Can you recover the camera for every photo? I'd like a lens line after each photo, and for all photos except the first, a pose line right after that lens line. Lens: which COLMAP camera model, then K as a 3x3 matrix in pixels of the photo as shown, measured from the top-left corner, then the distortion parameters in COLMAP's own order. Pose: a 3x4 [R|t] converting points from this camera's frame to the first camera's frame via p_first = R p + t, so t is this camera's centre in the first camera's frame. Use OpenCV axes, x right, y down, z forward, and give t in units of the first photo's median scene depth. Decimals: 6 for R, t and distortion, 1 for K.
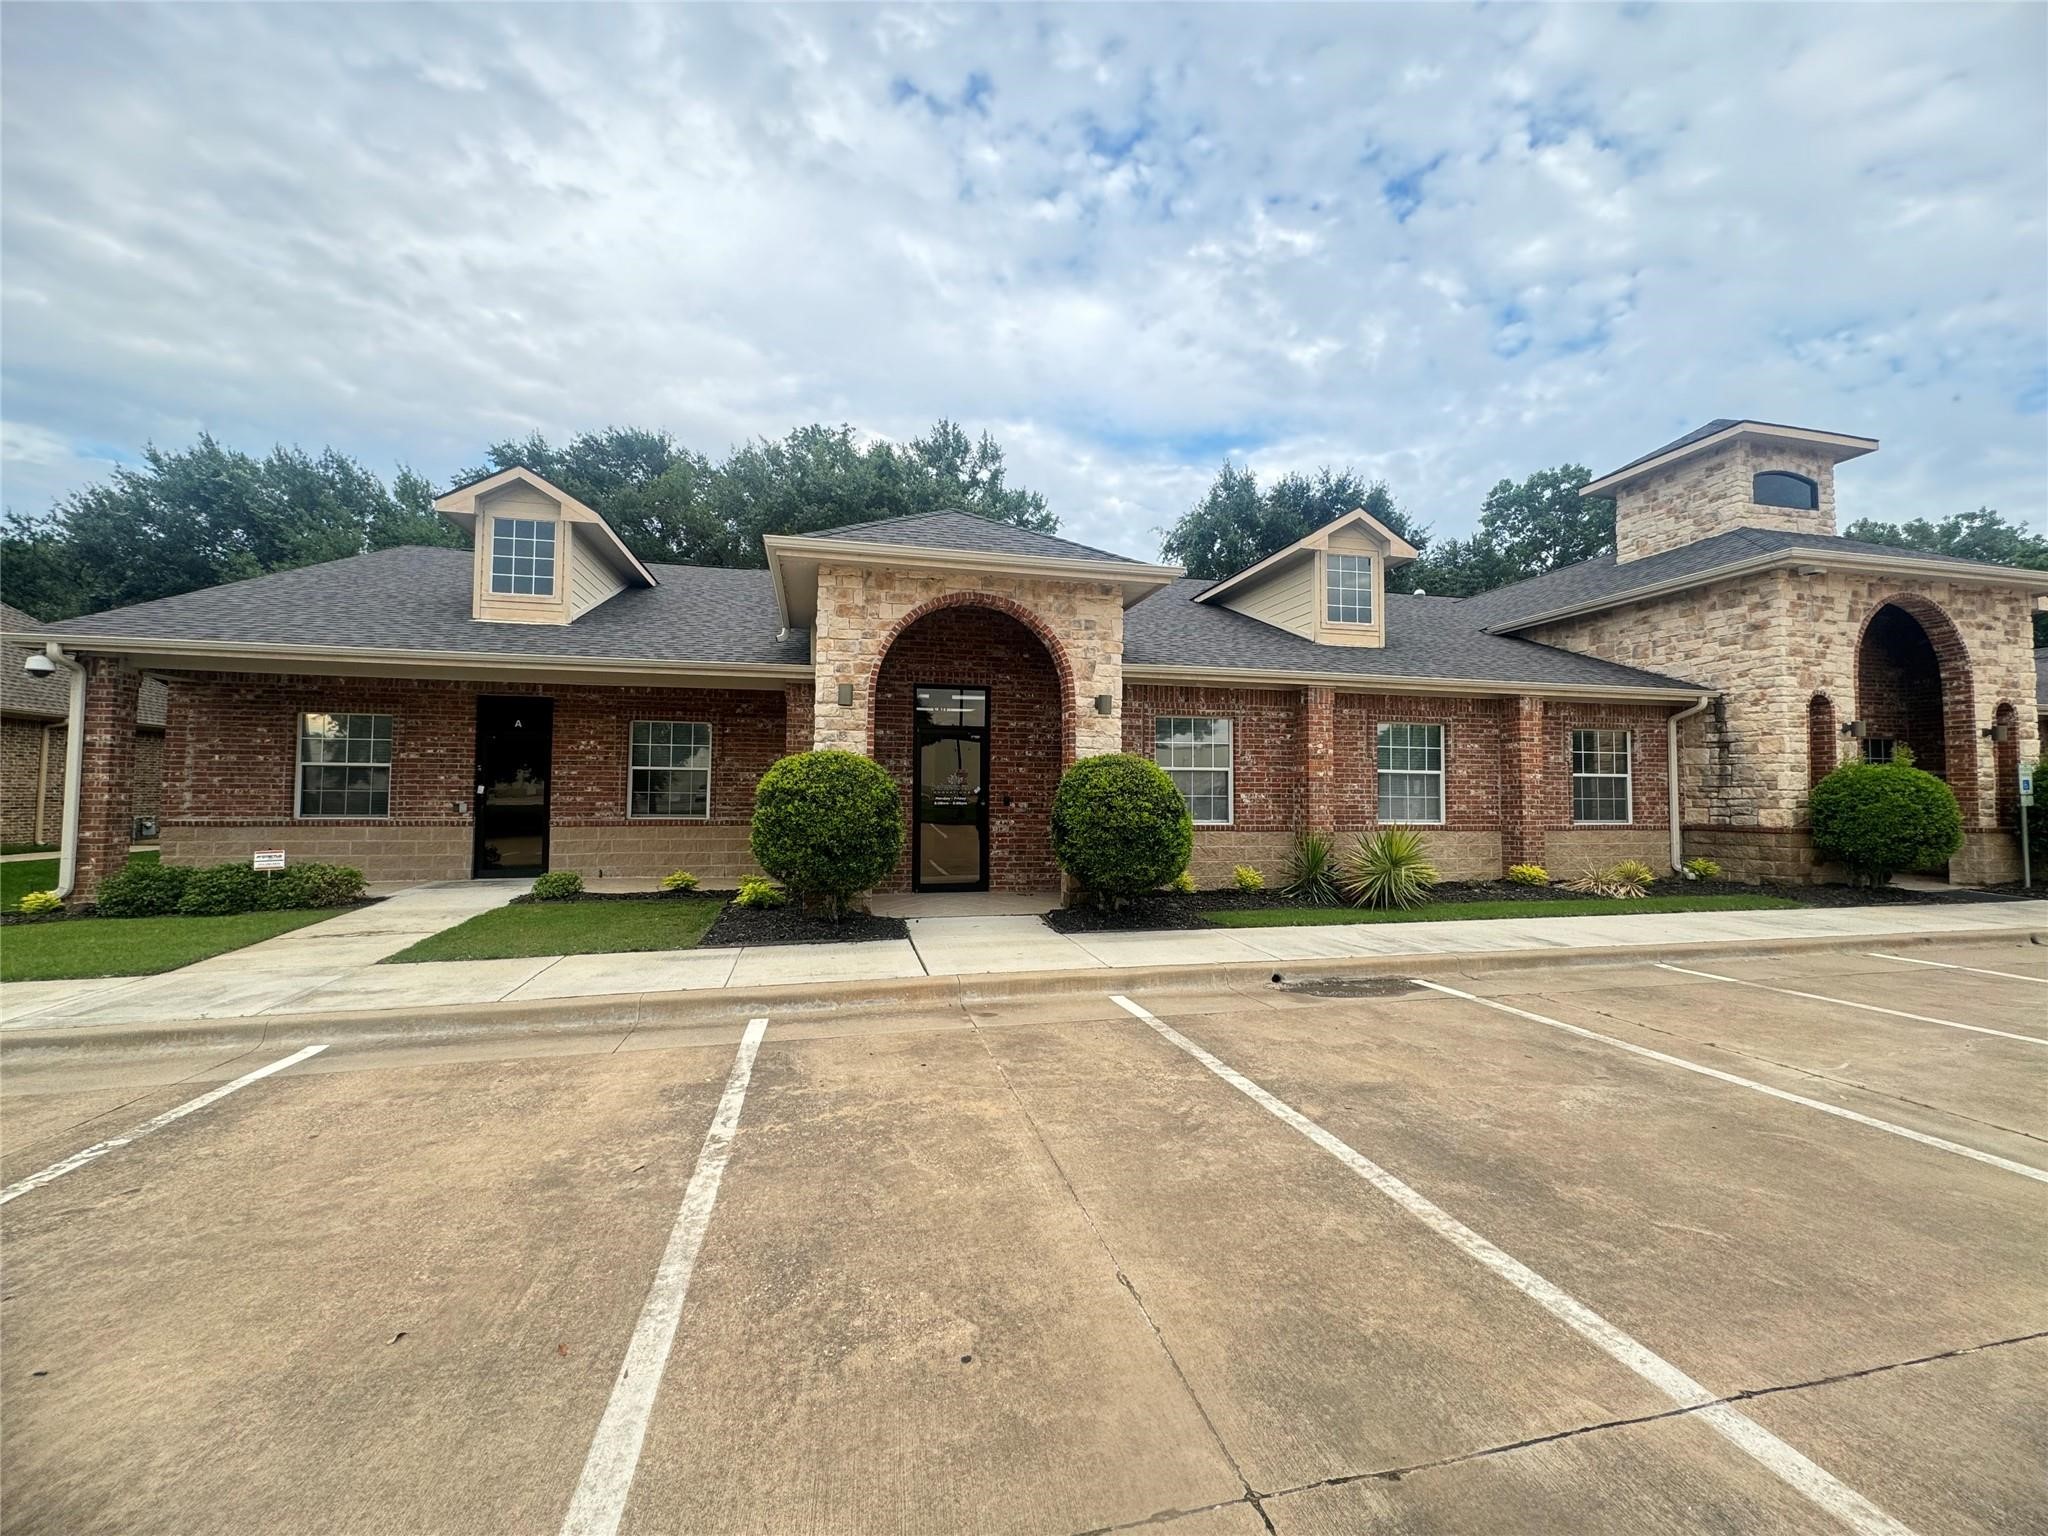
lens RADIAL K [[822.9, 0, 1024.0], [0, 822.9, 768.0], [0, 0, 1]] dist [-0.003863, 0.000799]
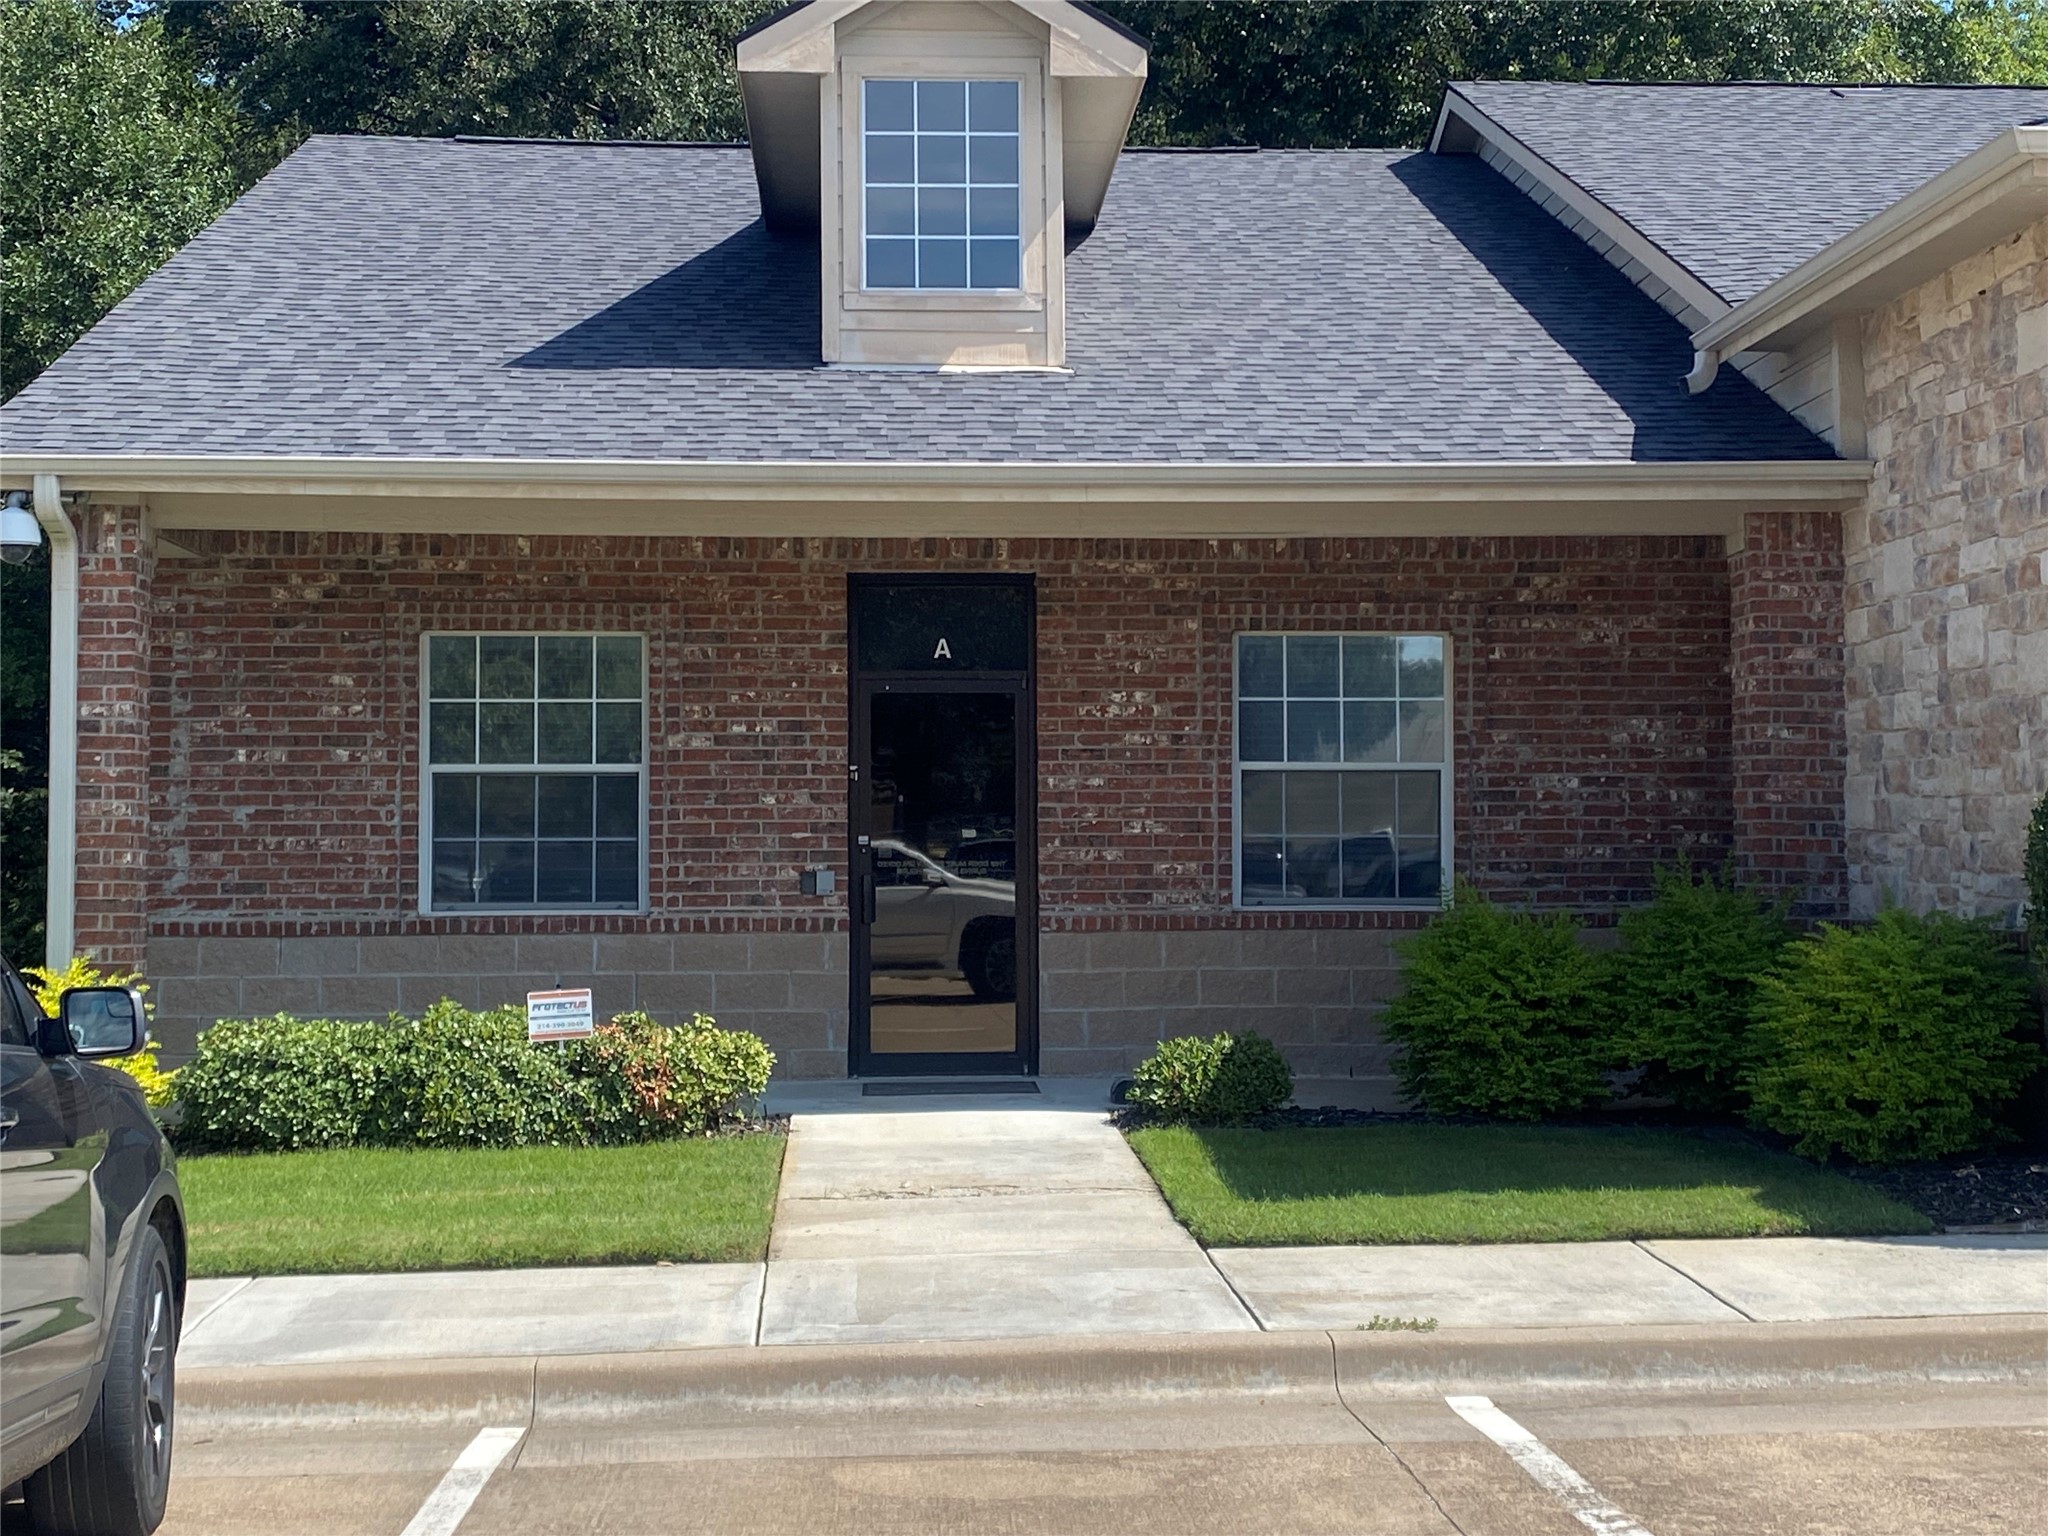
lens RADIAL K [[2927.8, 0, 1024.0], [0, 2927.8, 768.0], [0, 0, 1]] dist [0.163256, 0.017749]
pose [[0.984086, -0.015722, -0.176996, -0.367328], [0.016365, 0.999864, 0.002173, -0.003731], [0.176937, -0.005035, 0.984209, -0.279309]]
